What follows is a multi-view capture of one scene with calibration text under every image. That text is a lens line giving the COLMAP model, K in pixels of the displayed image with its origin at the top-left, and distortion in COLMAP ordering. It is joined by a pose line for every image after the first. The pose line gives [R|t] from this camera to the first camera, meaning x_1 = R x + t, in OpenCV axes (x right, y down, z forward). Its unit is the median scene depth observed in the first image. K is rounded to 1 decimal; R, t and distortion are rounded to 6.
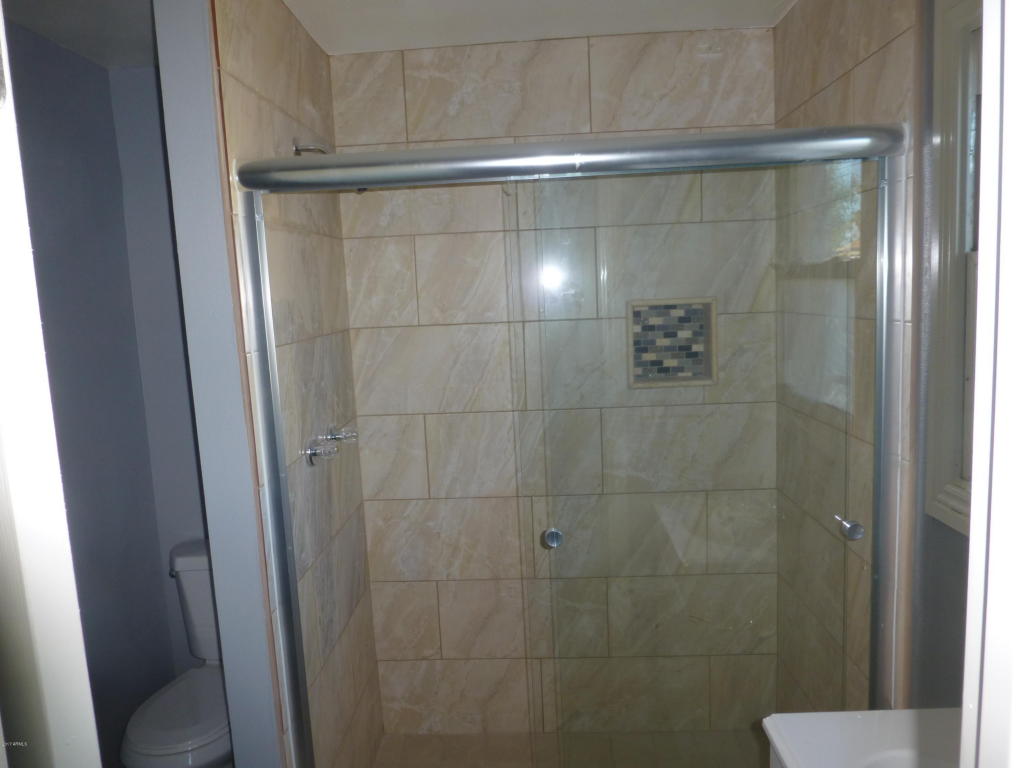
lens RADIAL K [[737.9, 0, 512.0], [0, 737.9, 384.0], [0, 0, 1]] dist [-0.026914, 0.001637]
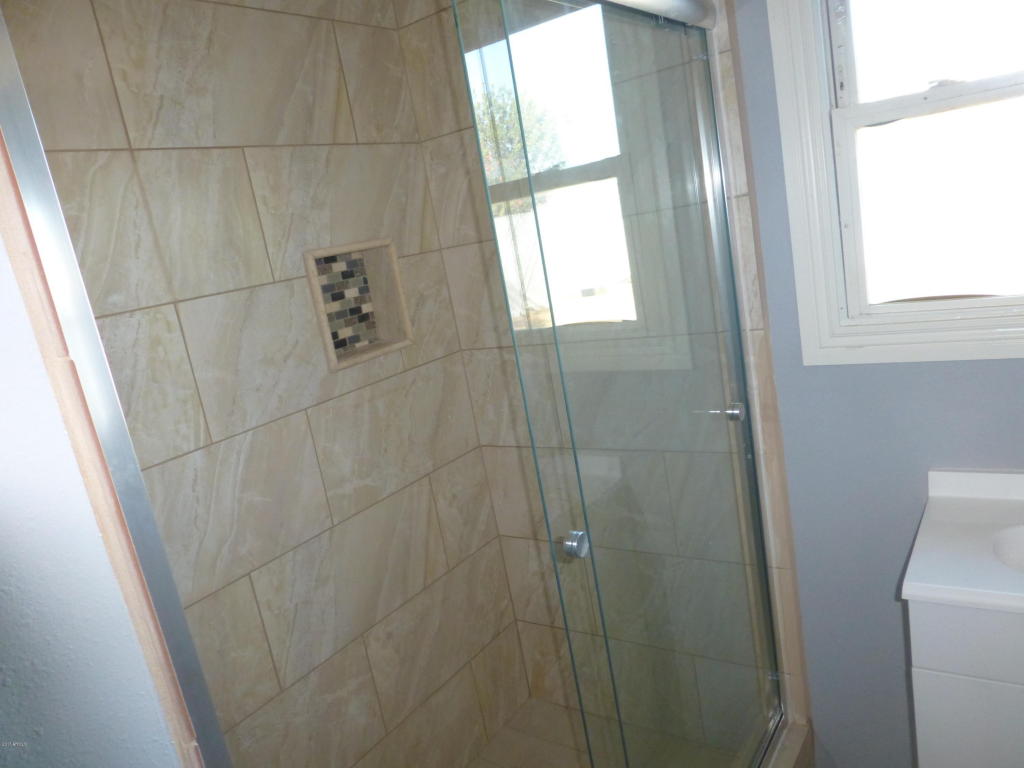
lens RADIAL K [[737.9, 0, 512.0], [0, 737.9, 384.0], [0, 0, 1]] dist [-0.026914, 0.001637]
pose [[0.541035, -0.226912, 0.809810, -0.326204], [0.252137, 0.962384, 0.101211, -0.011324], [-0.802315, 0.149424, 0.577896, 0.431299]]
